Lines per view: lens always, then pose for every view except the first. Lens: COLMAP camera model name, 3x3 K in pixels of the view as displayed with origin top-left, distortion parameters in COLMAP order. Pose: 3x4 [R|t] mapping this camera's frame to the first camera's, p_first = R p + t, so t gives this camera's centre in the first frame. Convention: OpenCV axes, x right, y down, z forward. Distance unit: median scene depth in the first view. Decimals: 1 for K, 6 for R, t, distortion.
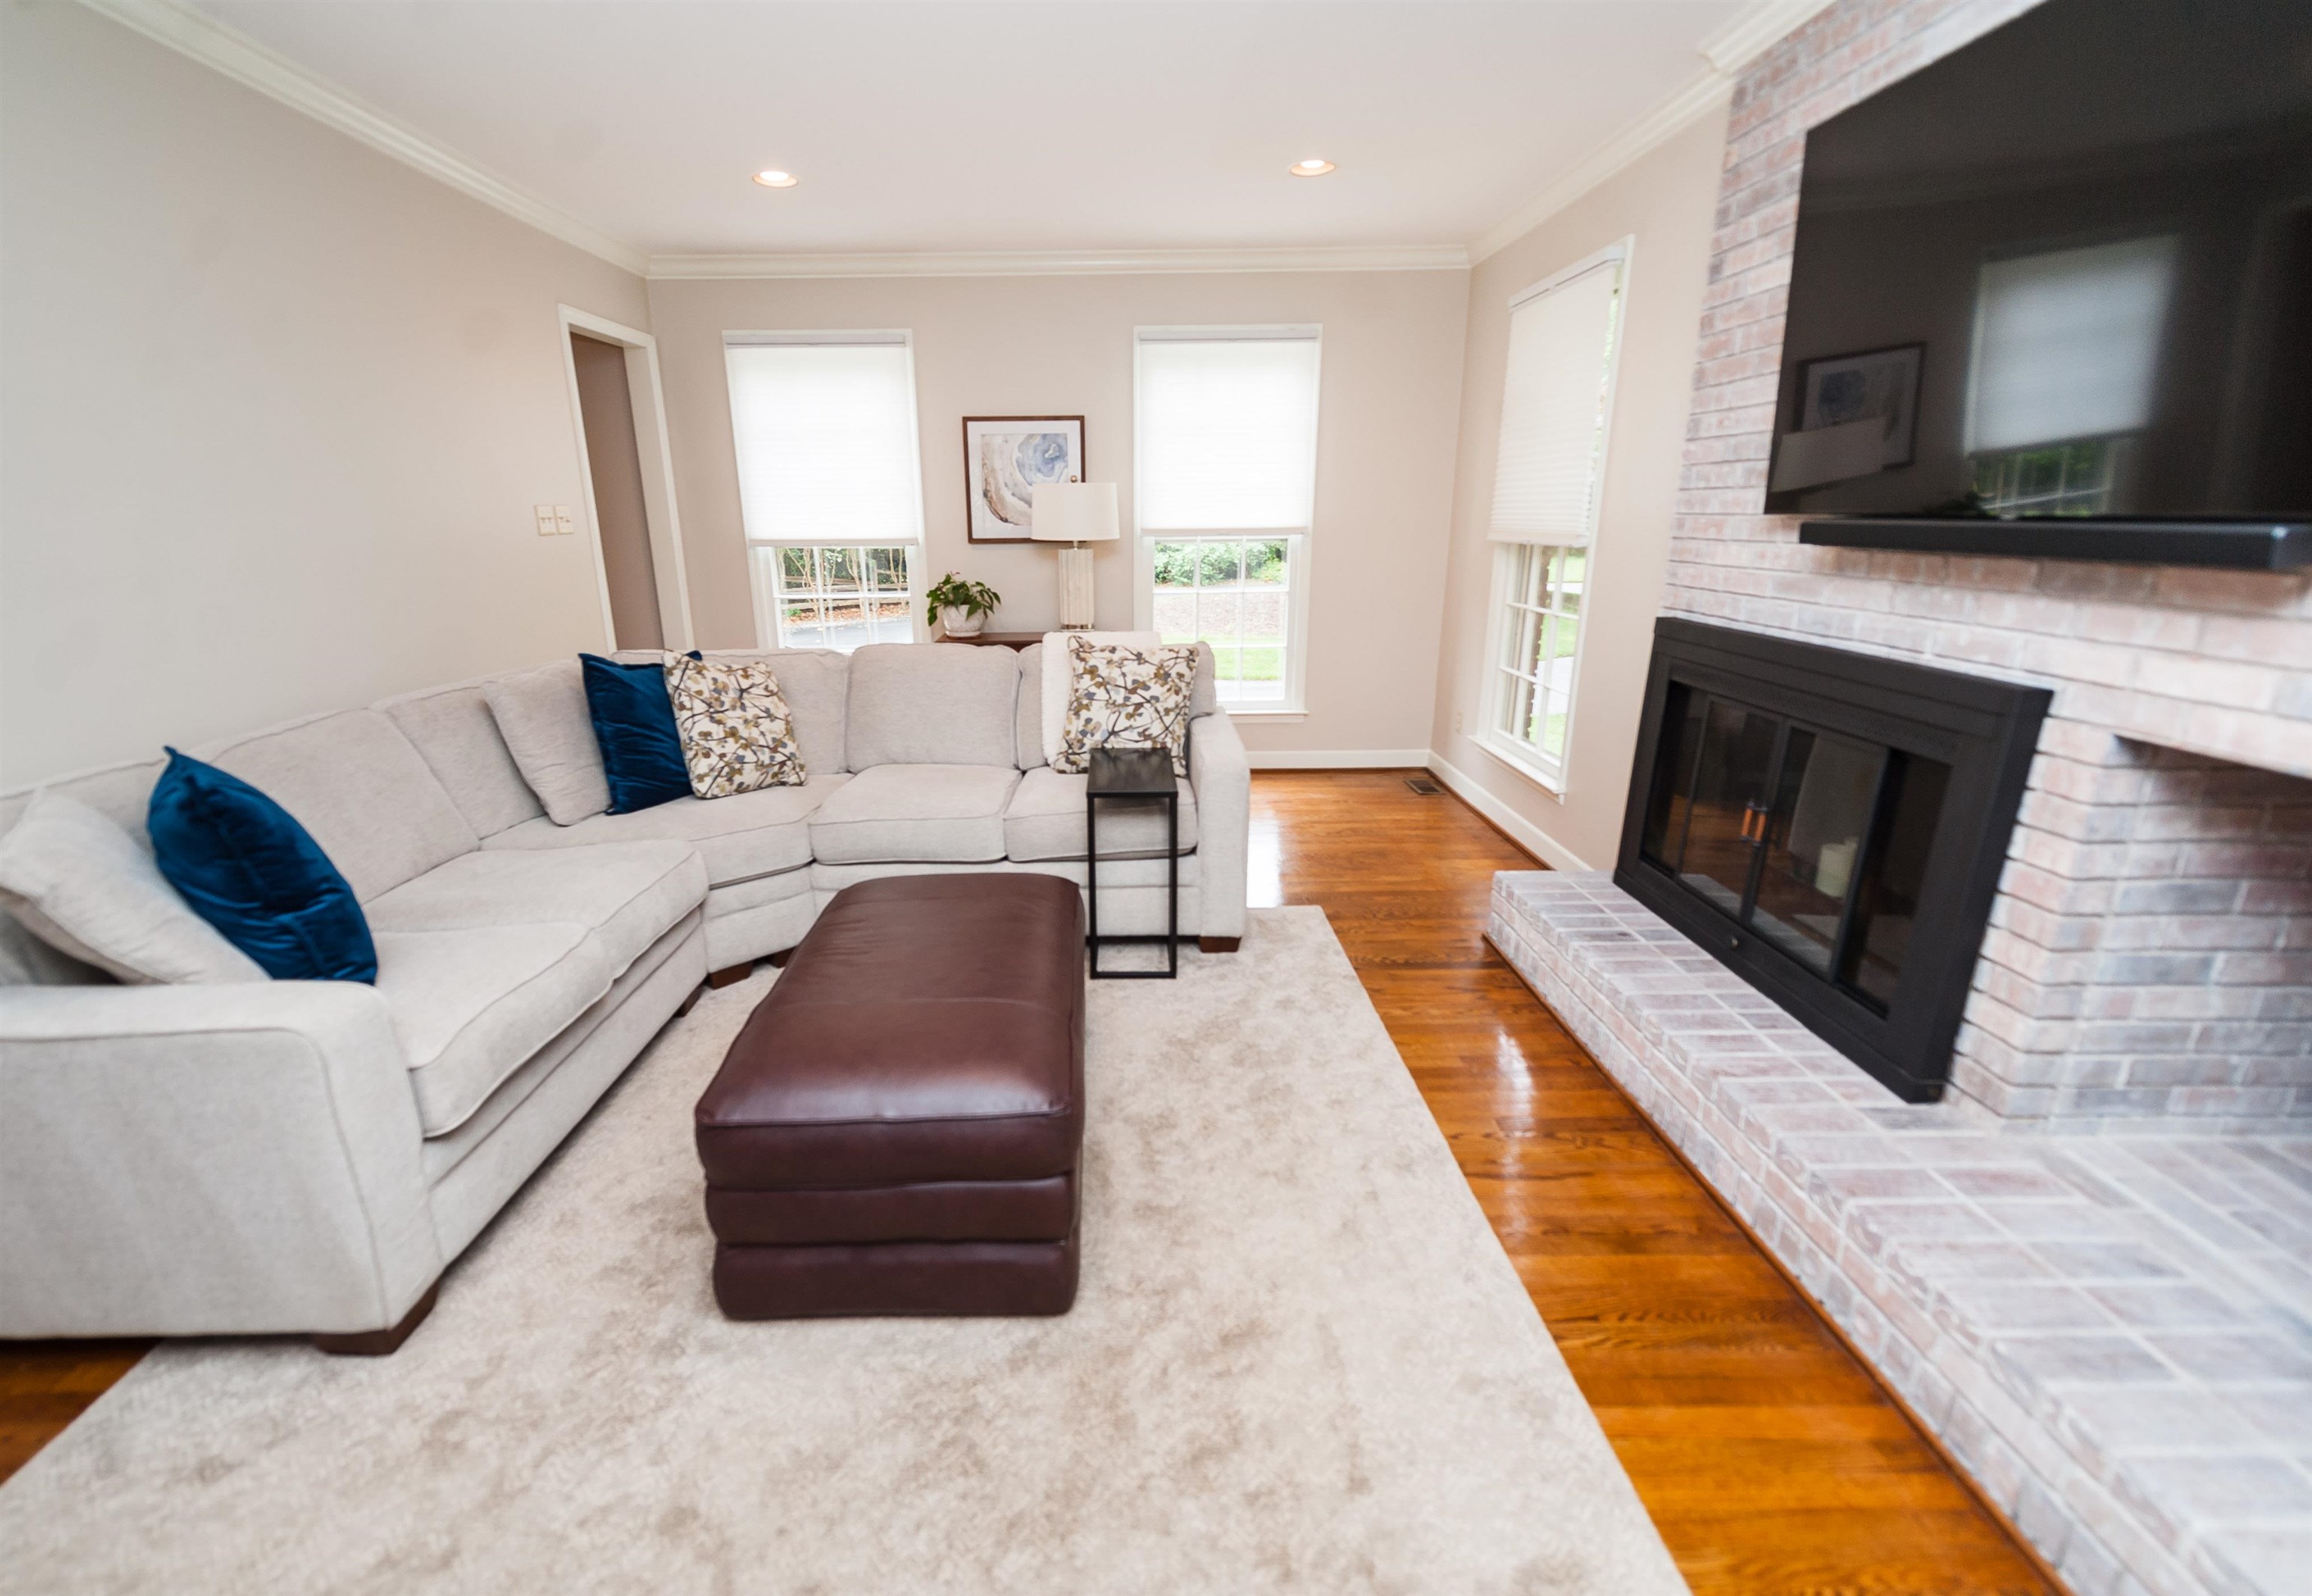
lens RADIAL K [[985.7, 0, 1156.0], [0, 985.7, 798.0], [0, 0, 1]] dist [-0.000139, -0.000084]
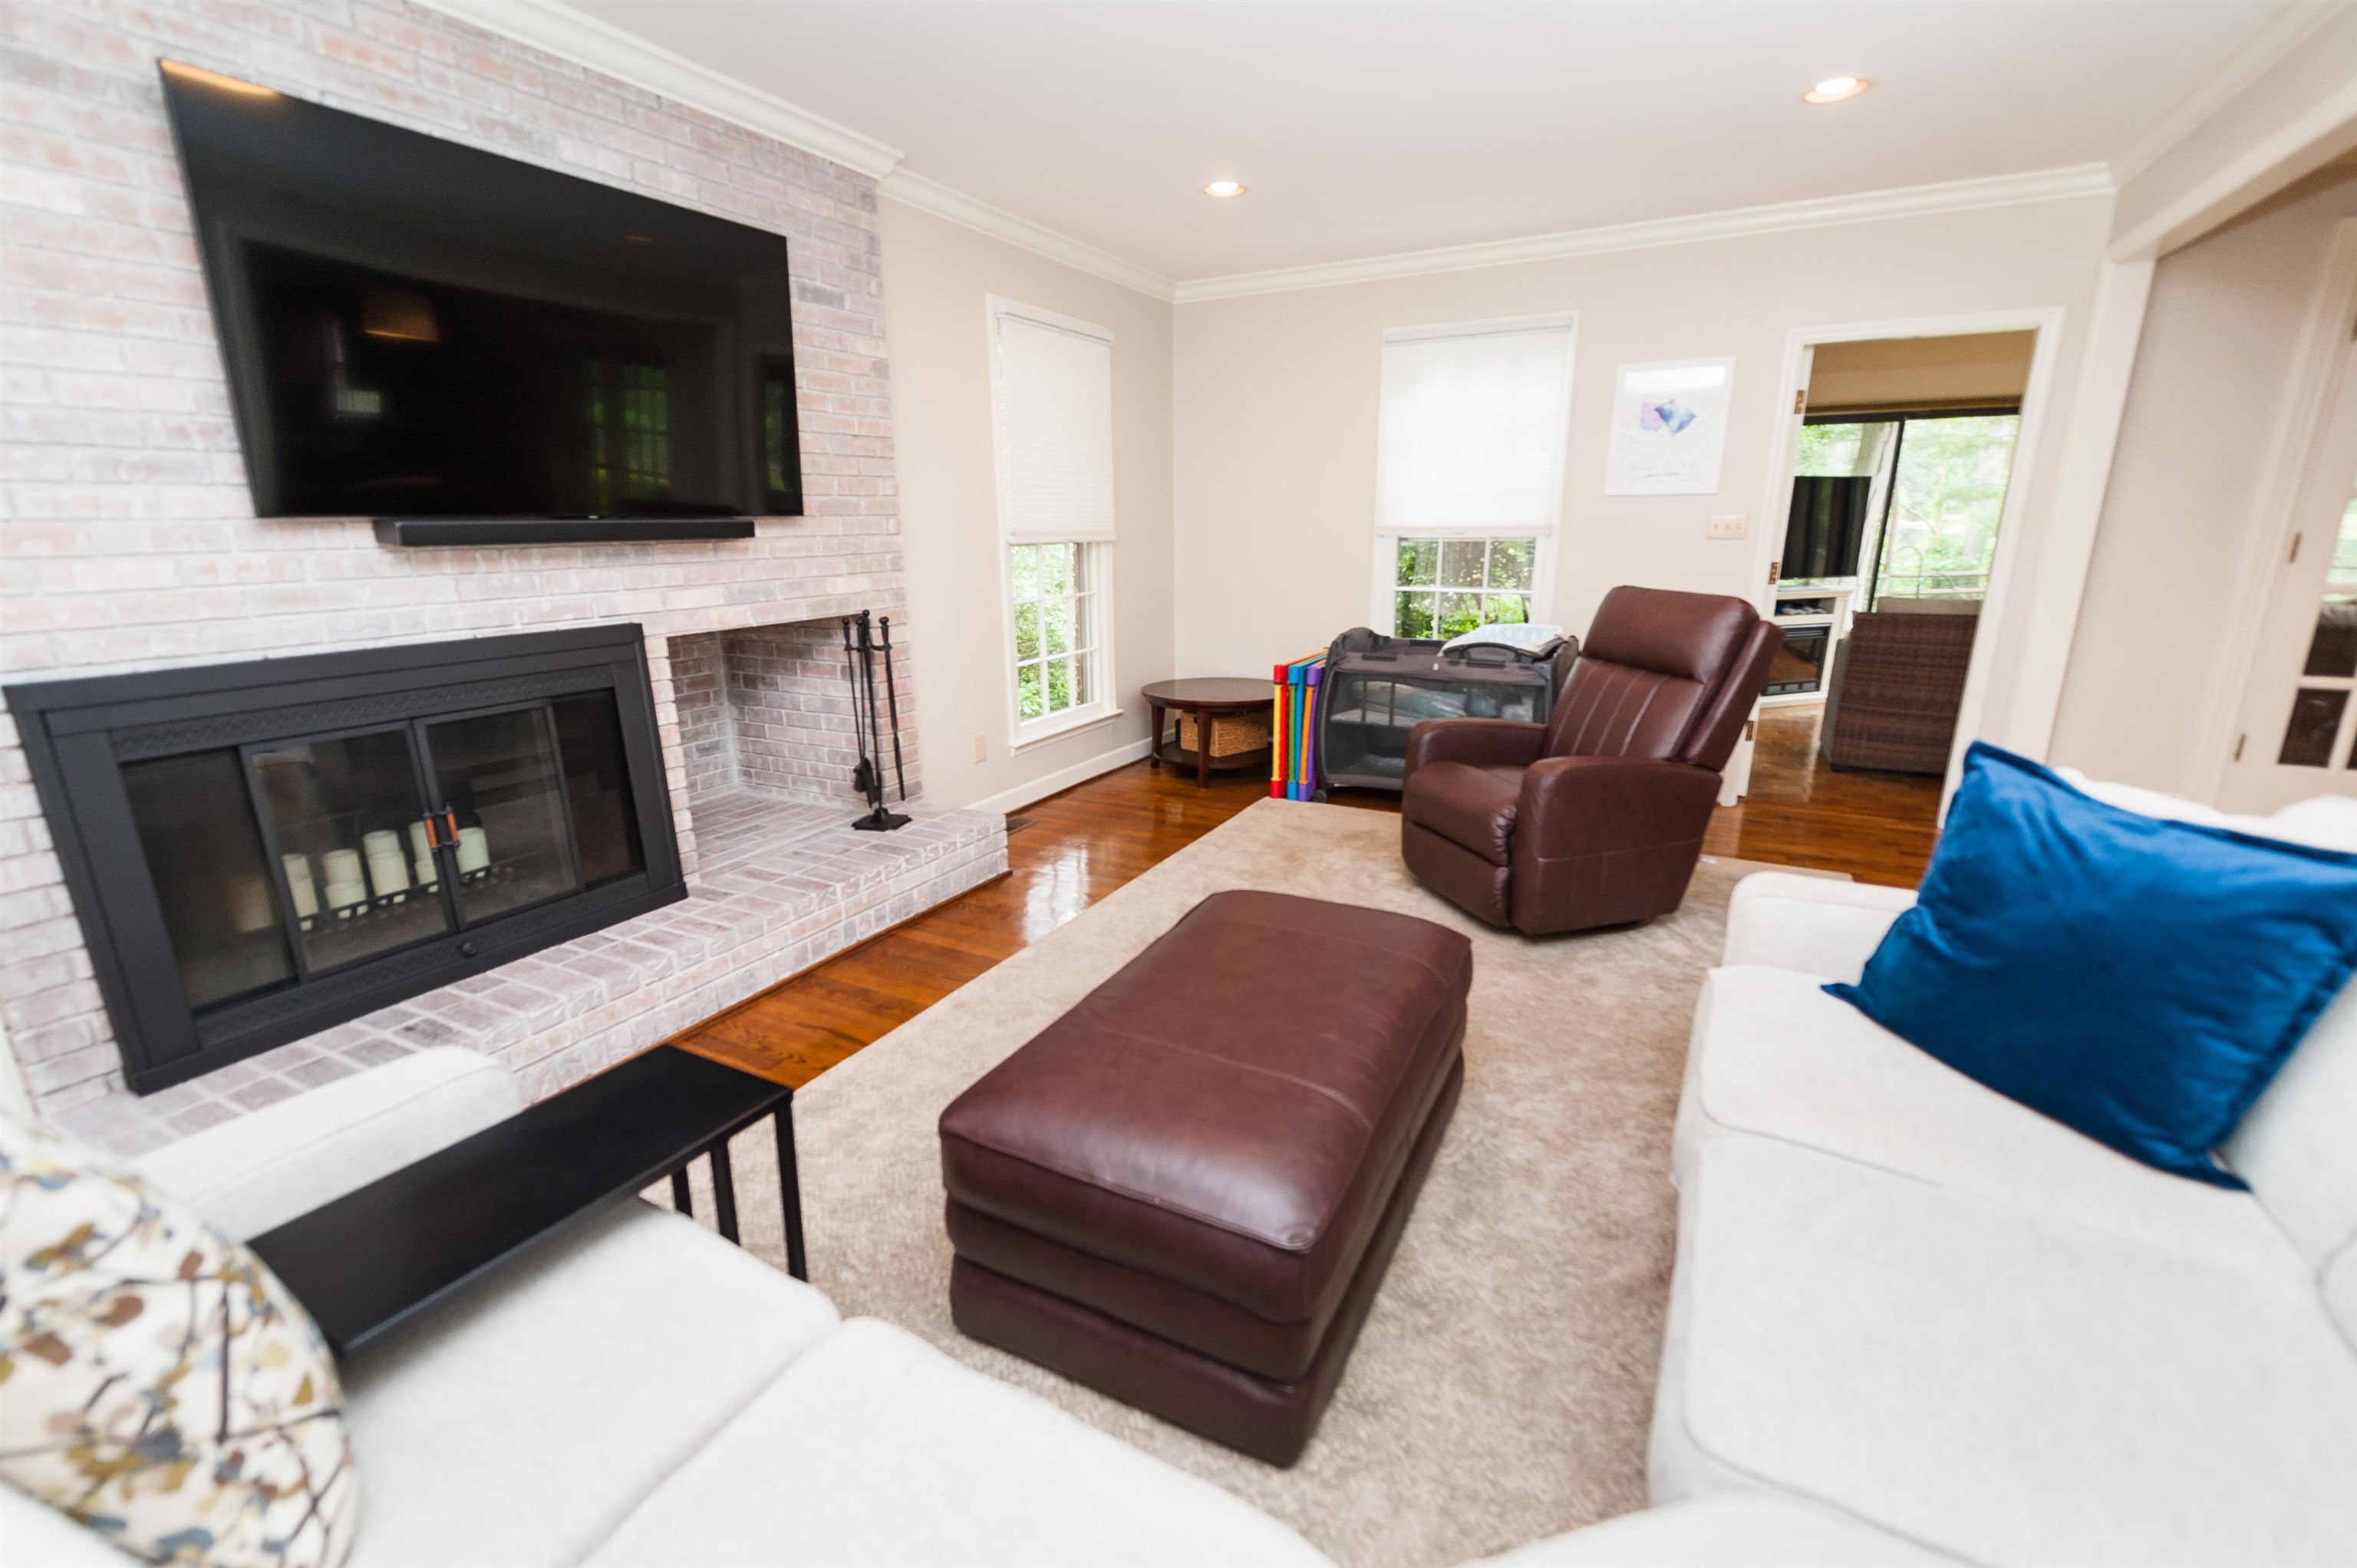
lens RADIAL K [[995.0, 0, 1178.5], [0, 995.0, 784.0], [0, 0, 1]] dist [0.000097, -0.000007]
pose [[-0.857802, -0.124422, 0.498693, -0.550540], [0.153364, 0.864098, 0.479390, -0.402025], [-0.490566, 0.487703, -0.722143, 1.421094]]
